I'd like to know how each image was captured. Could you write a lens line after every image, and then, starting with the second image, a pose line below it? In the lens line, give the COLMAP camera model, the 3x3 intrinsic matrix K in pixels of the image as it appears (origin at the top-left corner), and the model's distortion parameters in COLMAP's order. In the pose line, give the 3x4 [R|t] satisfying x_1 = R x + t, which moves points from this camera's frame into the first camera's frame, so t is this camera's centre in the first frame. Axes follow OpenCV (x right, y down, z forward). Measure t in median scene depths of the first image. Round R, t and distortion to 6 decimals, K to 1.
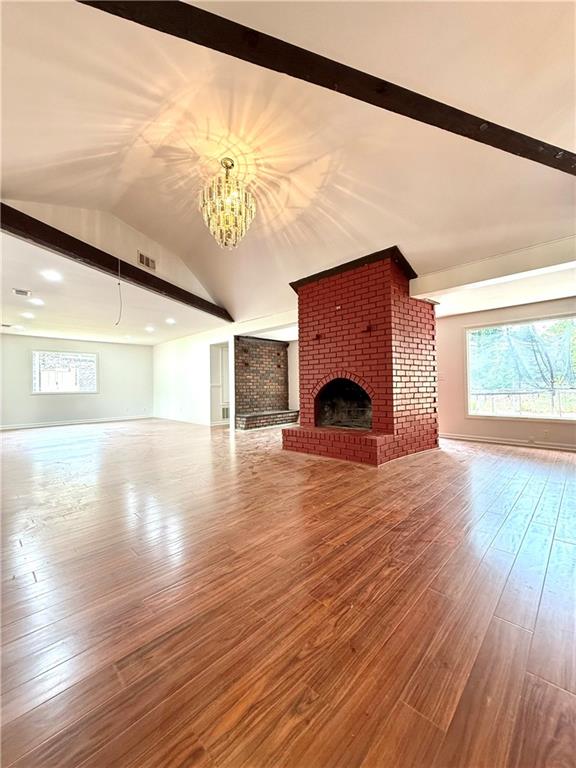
lens RADIAL K [[305.3, 0, 289.1], [0, 305.3, 382.3], [0, 0, 1]] dist [-0.000060, -0.000499]
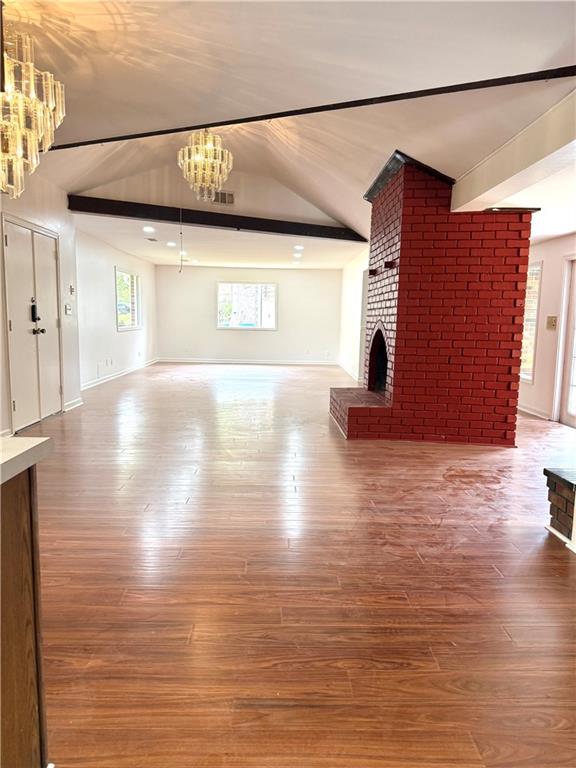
lens RADIAL K [[541.0, 0, 282.4], [0, 541.0, 388.9], [0, 0, 1]] dist [0.007277, -0.002640]
pose [[0.707322, 0.120044, -0.696624, 0.989646], [-0.018264, 0.988250, 0.151753, -0.069503], [0.706656, -0.094615, 0.701203, -0.128952]]
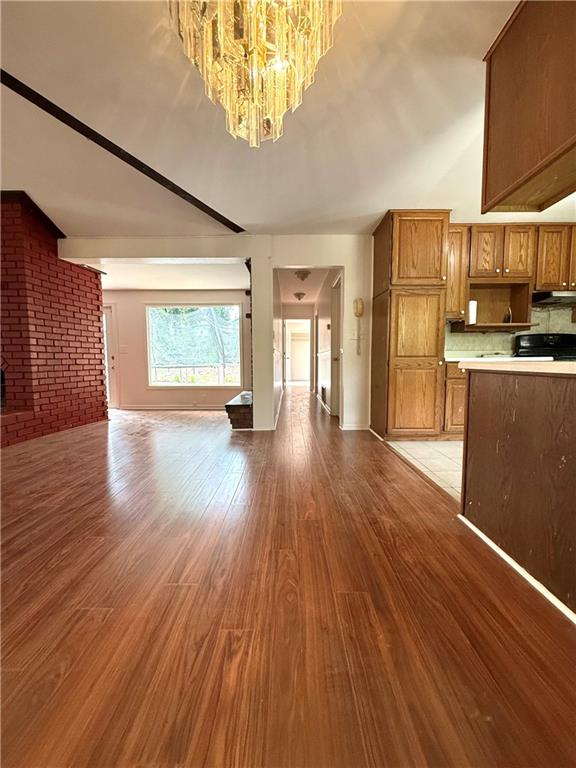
lens RADIAL K [[305.3, 0, 289.1], [0, 305.3, 382.3], [0, 0, 1]] dist [-0.000060, -0.000499]
pose [[0.715616, -0.038317, 0.697442, 0.235487], [-0.015945, 0.997338, 0.071154, 0.010692], [-0.698312, -0.062040, 0.713100, -0.139887]]
